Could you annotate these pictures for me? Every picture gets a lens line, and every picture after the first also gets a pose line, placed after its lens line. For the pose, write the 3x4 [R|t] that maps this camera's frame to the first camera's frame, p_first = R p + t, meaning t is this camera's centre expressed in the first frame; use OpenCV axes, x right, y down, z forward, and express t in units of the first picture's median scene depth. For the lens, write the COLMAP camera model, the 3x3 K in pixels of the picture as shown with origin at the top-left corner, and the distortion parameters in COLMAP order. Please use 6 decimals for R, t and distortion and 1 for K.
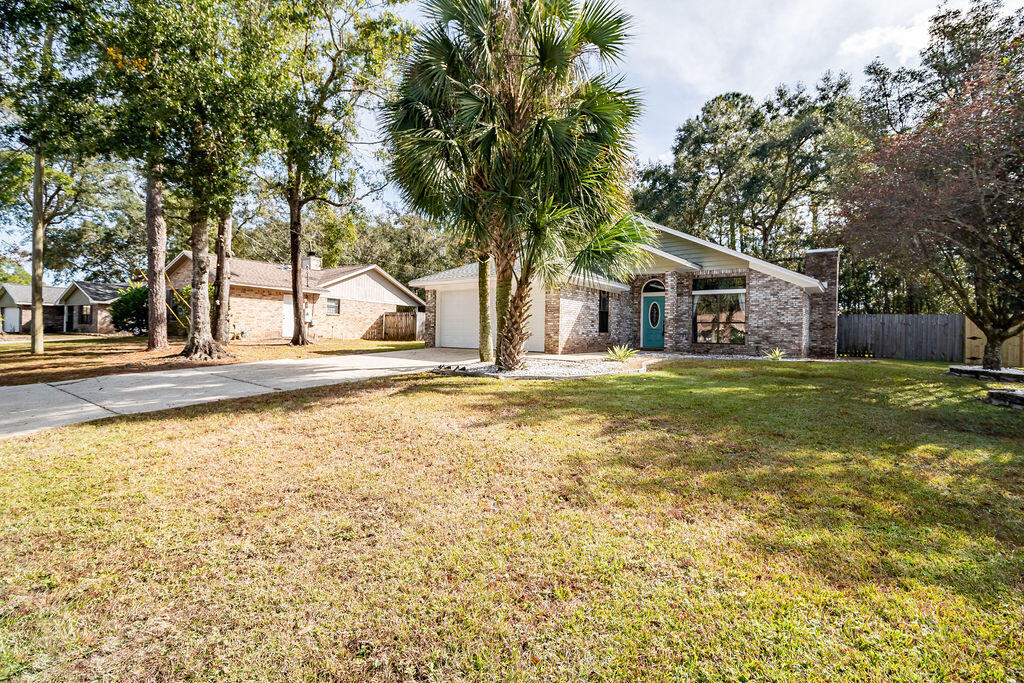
lens RADIAL K [[454.2, 0, 517.4], [0, 454.2, 341.7], [0, 0, 1]] dist [0.001663, -0.011778]
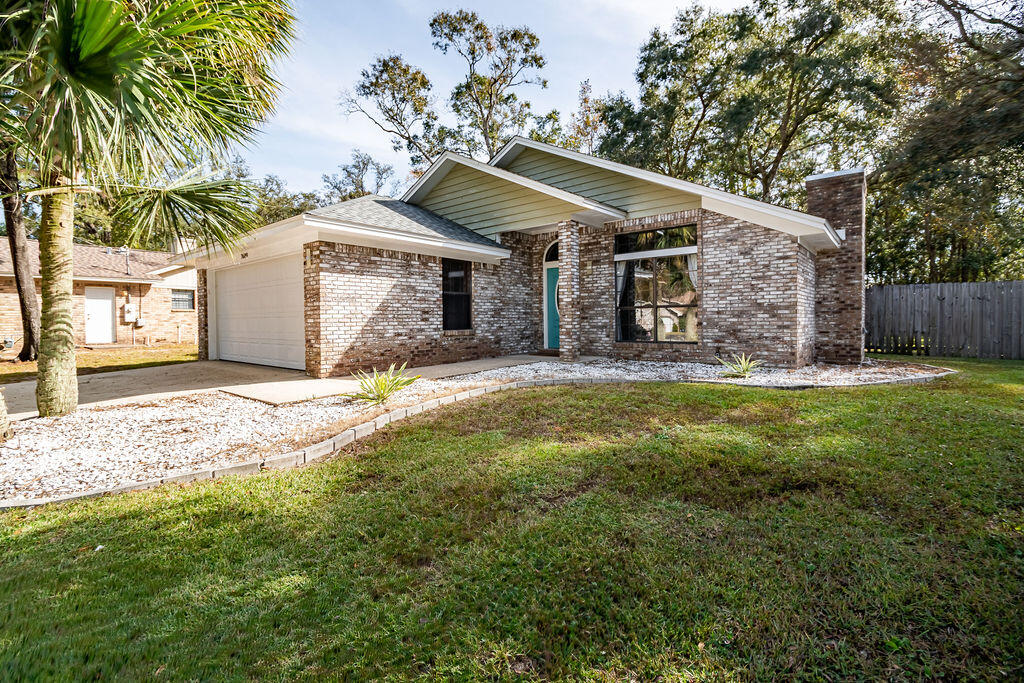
lens RADIAL K [[453.0, 0, 519.0], [0, 453.0, 337.5], [0, 0, 1]] dist [0.000847, -0.012276]
pose [[0.998557, -0.030152, -0.044429, 0.292197], [0.031126, 0.999286, 0.021398, -0.020114], [0.043752, -0.022750, 0.998783, 0.407963]]
